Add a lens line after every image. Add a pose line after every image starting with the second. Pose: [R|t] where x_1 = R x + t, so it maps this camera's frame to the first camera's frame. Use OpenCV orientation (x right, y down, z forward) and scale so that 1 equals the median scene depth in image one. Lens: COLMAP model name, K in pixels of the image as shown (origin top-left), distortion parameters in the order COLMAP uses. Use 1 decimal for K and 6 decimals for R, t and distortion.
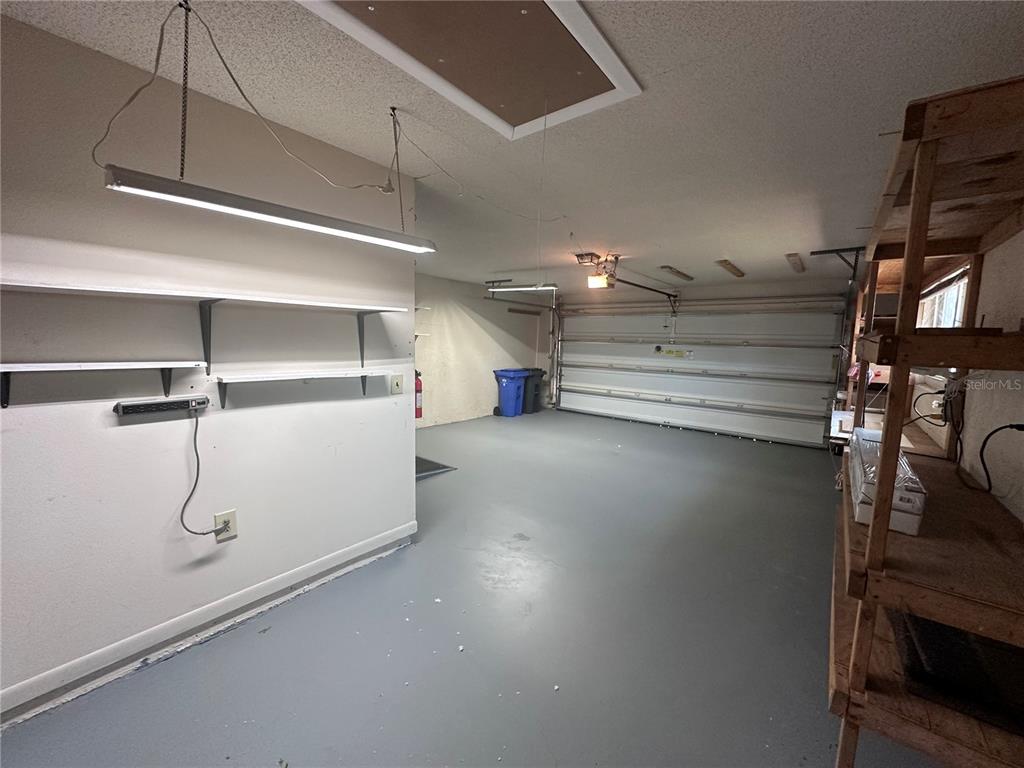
lens RADIAL K [[407.0, 0, 512.0], [0, 407.0, 384.0], [0, 0, 1]] dist [-0.001422, -0.000138]
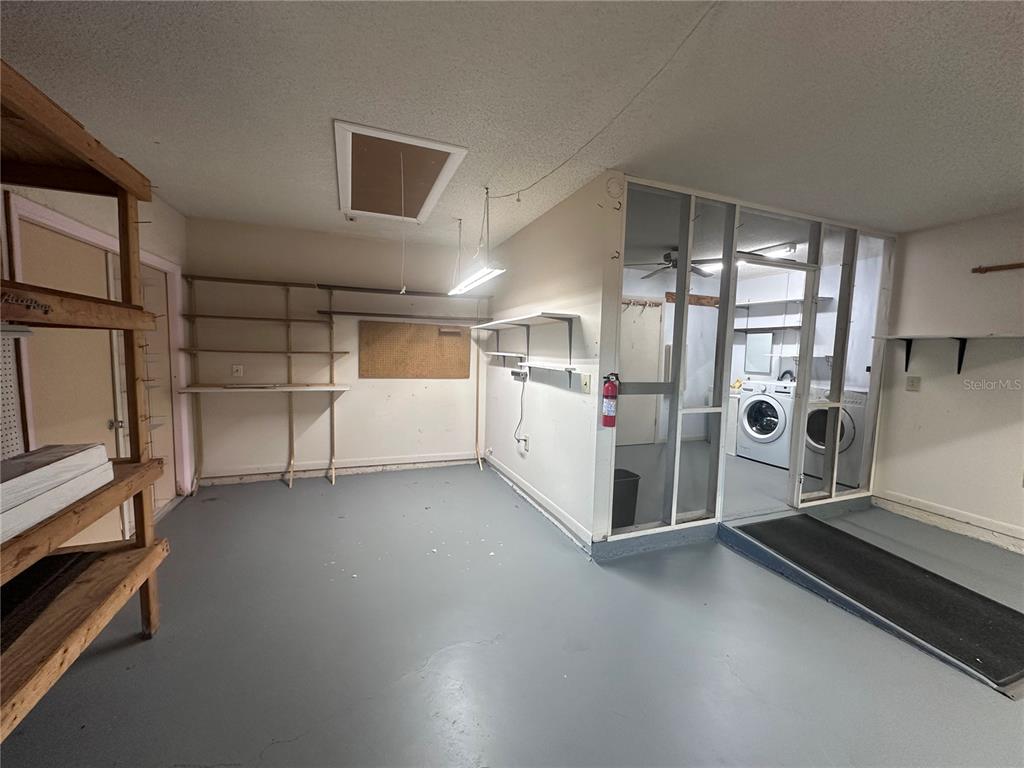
lens RADIAL K [[407.0, 0, 512.0], [0, 407.0, 384.0], [0, 0, 1]] dist [-0.001422, -0.000138]
pose [[-0.495704, 0.034382, -0.867811, 0.750357], [-0.136139, 0.983787, 0.116742, -0.099214], [0.857755, 0.176013, -0.482986, 1.425065]]
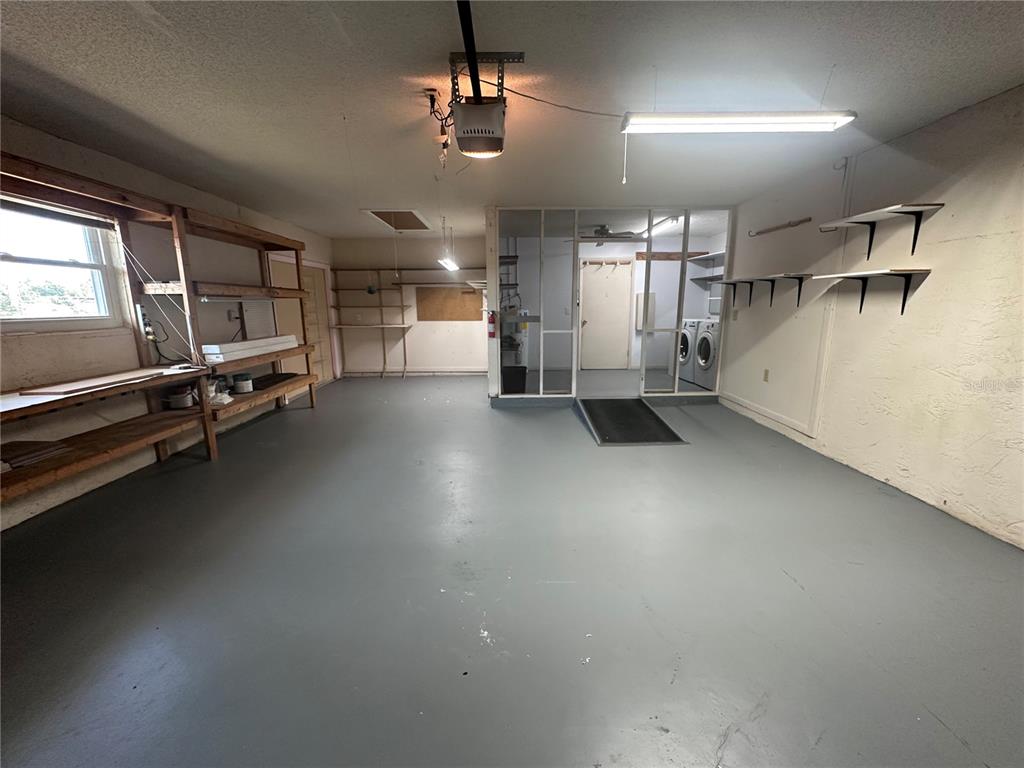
lens RADIAL K [[413.7, 0, 514.5], [0, 413.7, 382.3], [0, 0, 1]] dist [-0.000988, -0.000158]
pose [[-0.770470, 0.096996, -0.630054, 0.978298], [-0.084985, 0.963905, 0.252318, -0.219892], [0.631786, 0.247948, -0.734417, 2.753267]]
